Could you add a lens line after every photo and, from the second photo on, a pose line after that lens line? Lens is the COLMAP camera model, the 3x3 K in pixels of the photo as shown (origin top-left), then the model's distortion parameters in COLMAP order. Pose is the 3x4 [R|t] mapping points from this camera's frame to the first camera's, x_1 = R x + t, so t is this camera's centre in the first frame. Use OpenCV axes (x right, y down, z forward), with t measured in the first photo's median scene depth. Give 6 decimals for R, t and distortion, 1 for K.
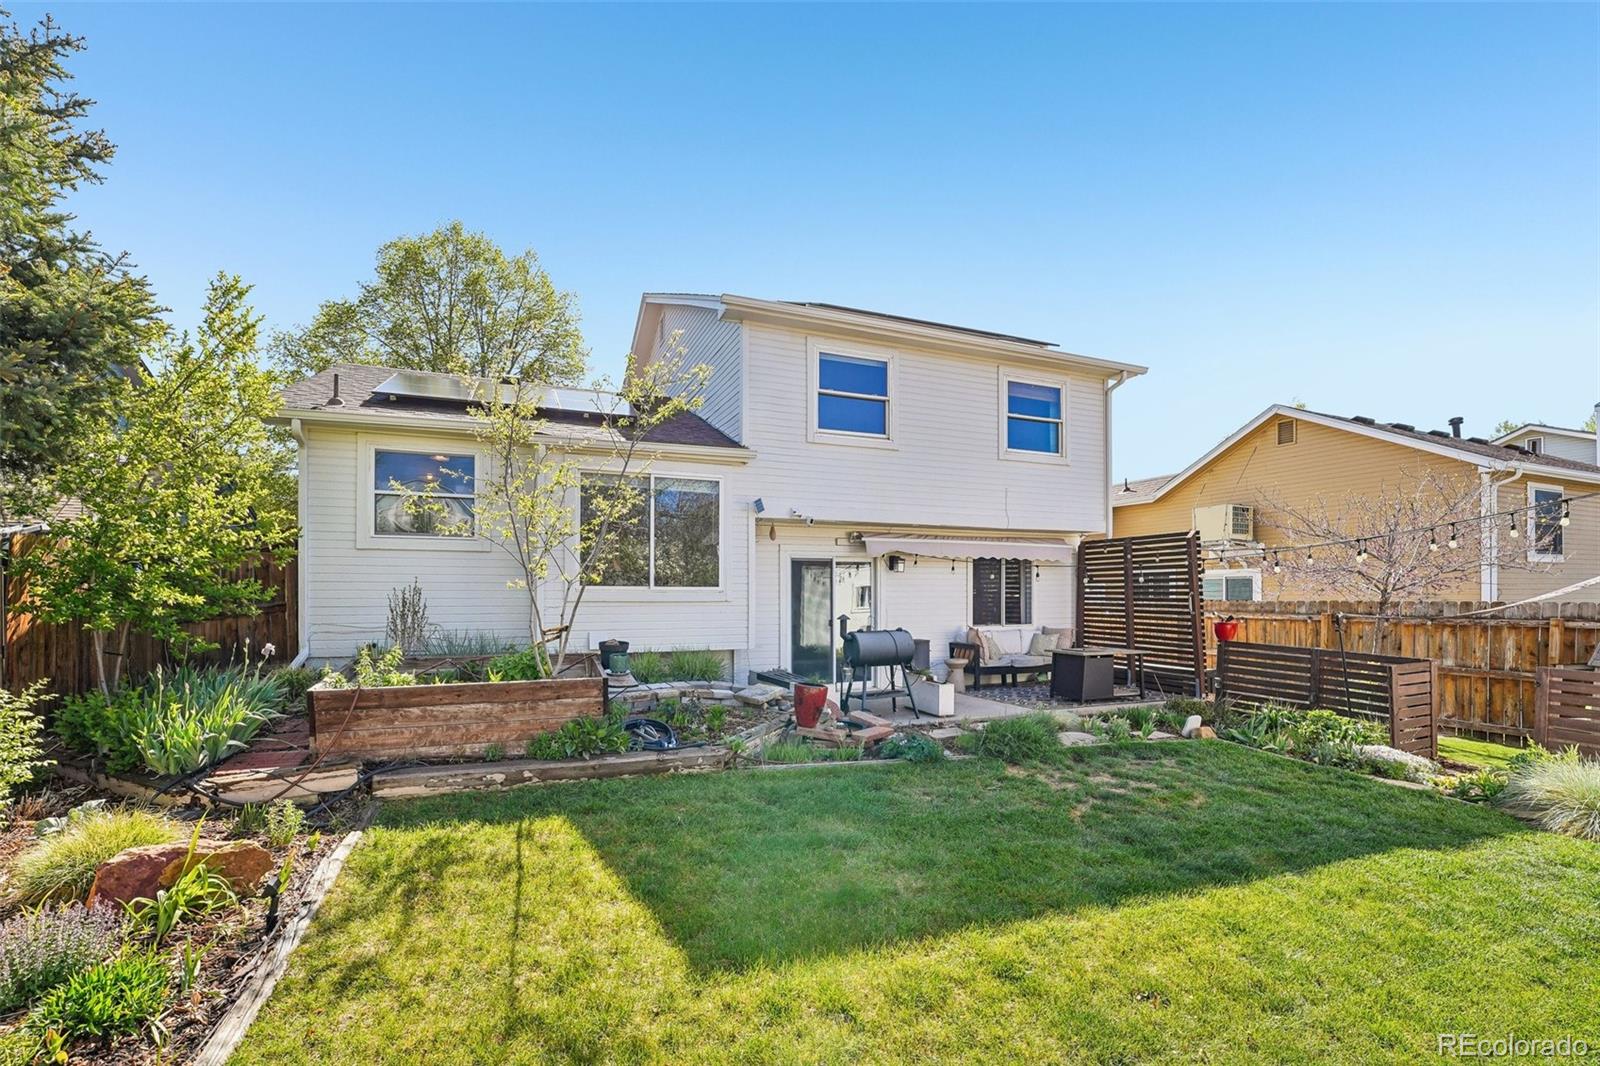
lens RADIAL K [[666.2, 0, 823.1], [0, 666.2, 588.3], [0, 0, 1]] dist [-0.023639, 0.002897]
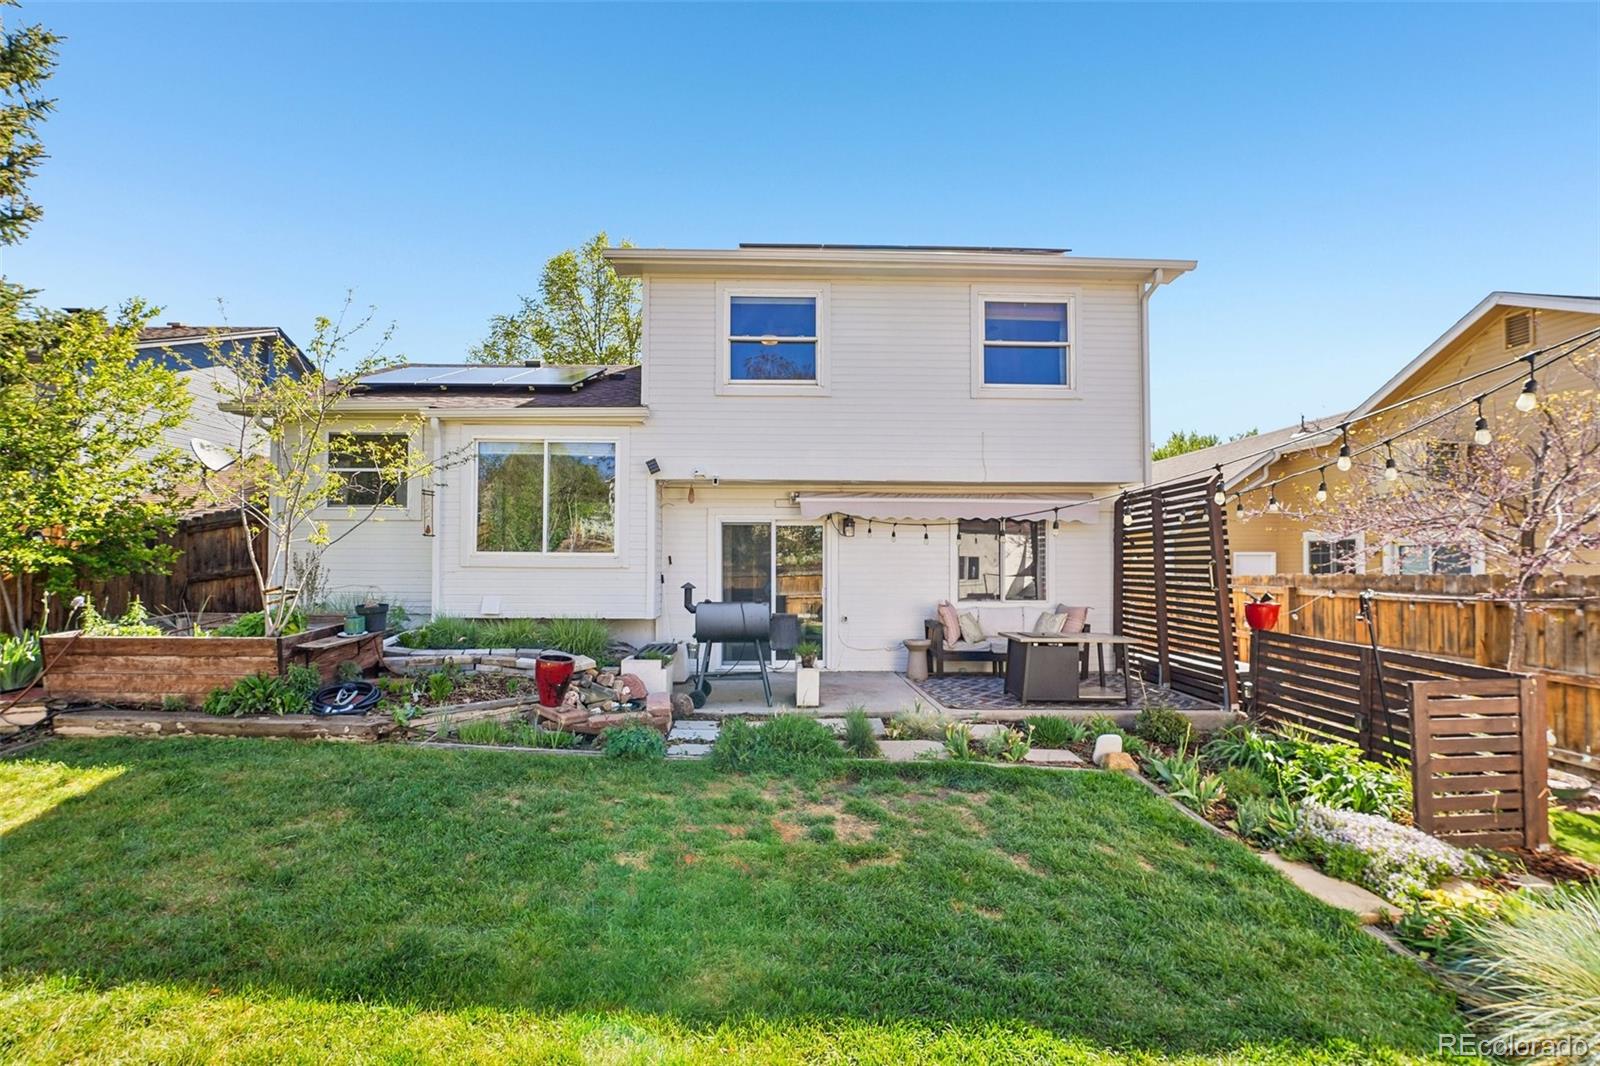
lens RADIAL K [[666.2, 0, 795.1], [0, 666.2, 548.5], [0, 0, 1]] dist [-0.023639, 0.002897]
pose [[0.934614, -0.003623, -0.355646, 0.400421], [-0.002697, 0.999847, -0.017273, 0.007222], [0.355654, 0.017103, 0.934461, 0.181168]]
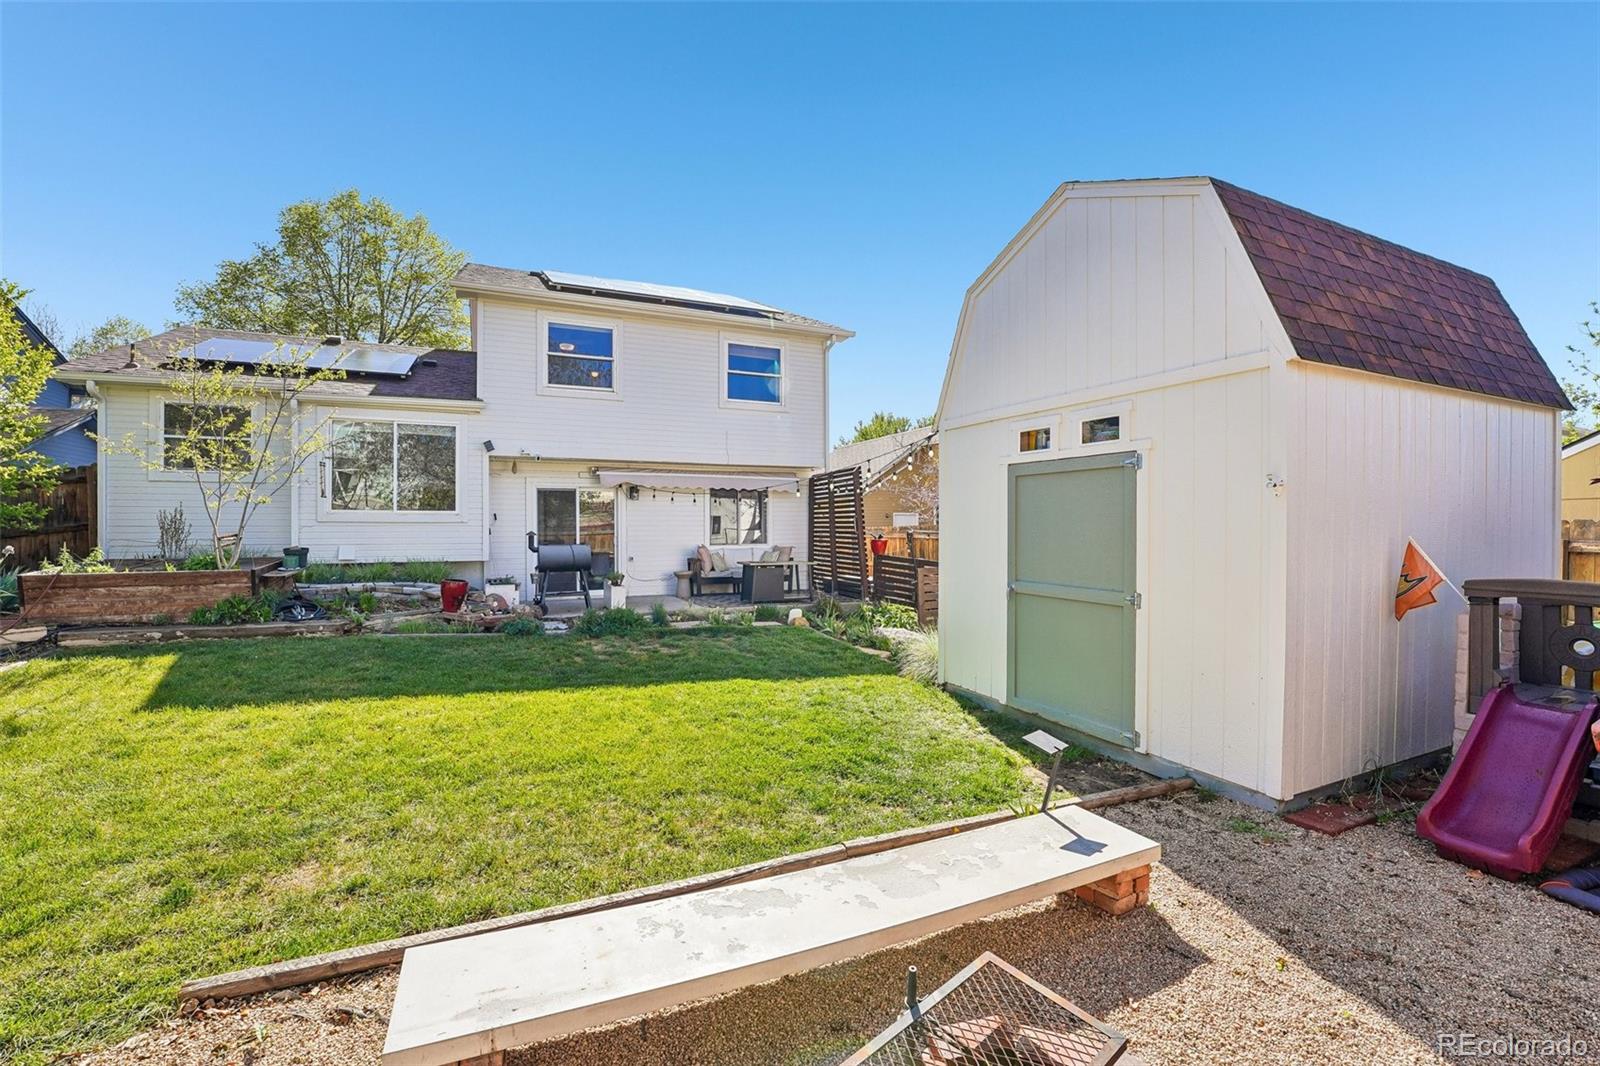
lens RADIAL K [[635.2, 0, 789.4], [0, 635.2, 522.3], [0, 0, 1]] dist [-0.020805, 0.001729]
pose [[0.999775, -0.001352, 0.021158, 0.418310], [0.001328, 0.999998, 0.001167, 0.017318], [-0.021160, -0.001139, 0.999775, -0.193022]]
